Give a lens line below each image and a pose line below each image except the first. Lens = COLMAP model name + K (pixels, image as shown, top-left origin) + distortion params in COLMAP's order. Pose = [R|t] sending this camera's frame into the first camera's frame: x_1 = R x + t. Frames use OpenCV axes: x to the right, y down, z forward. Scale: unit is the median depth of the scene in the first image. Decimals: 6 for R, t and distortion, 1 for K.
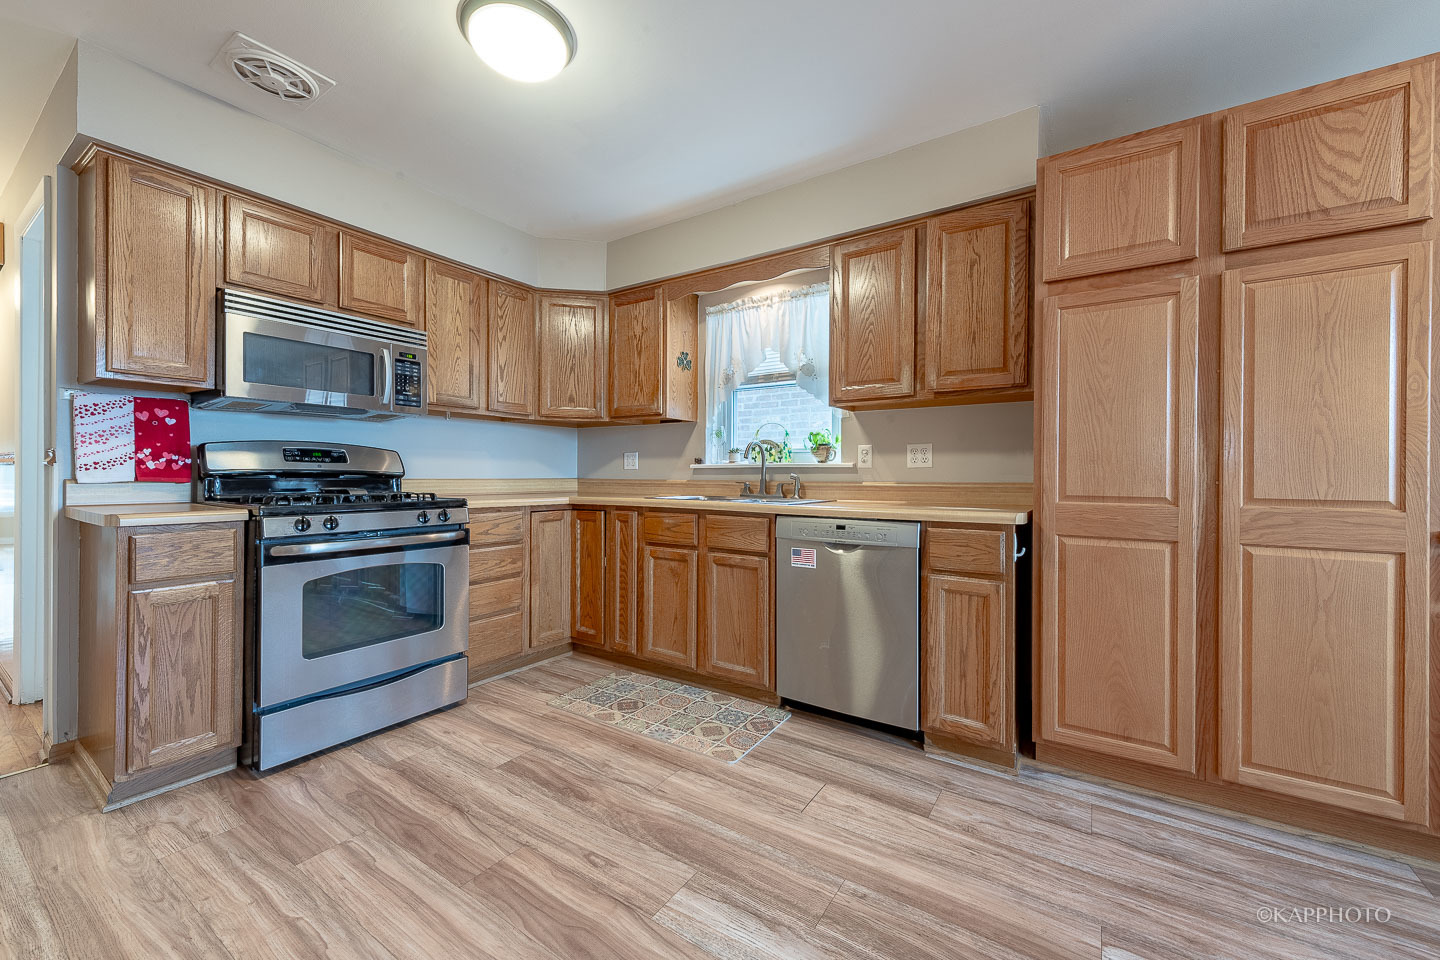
lens RADIAL K [[579.8, 0, 706.0], [0, 579.8, 475.3], [0, 0, 1]] dist [0.011467, -0.001796]
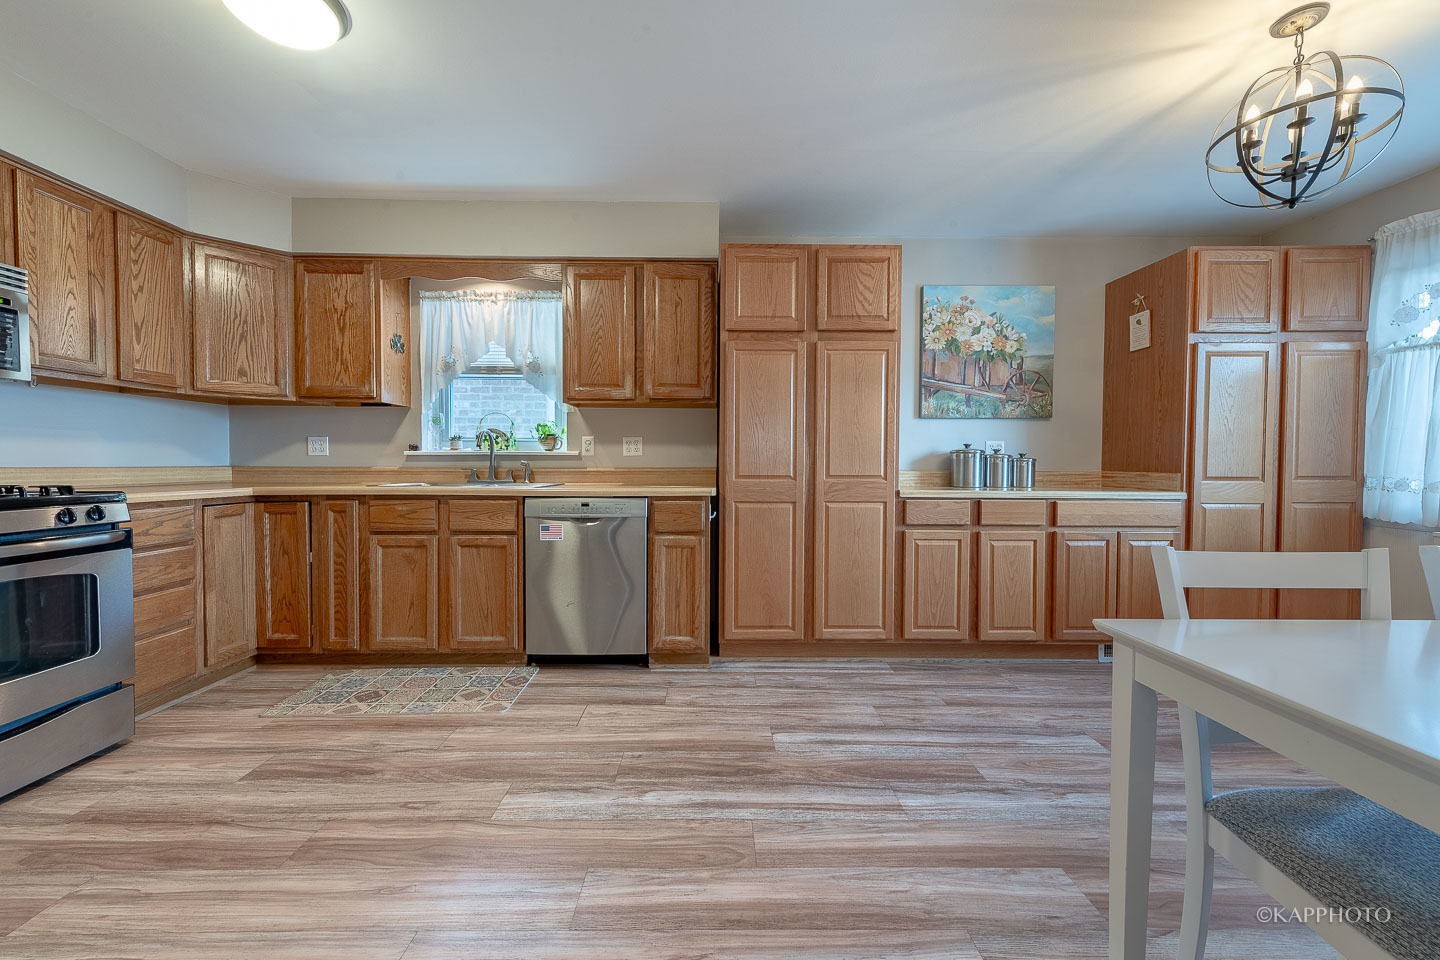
lens RADIAL K [[594.3, 0, 725.7], [0, 594.3, 478.0], [0, 0, 1]] dist [0.024305, -0.004598]
pose [[0.814602, -0.017279, 0.579763, -0.254124], [0.001161, 0.999603, 0.028162, -0.001600], [-0.580019, -0.022268, 0.814299, -0.194385]]
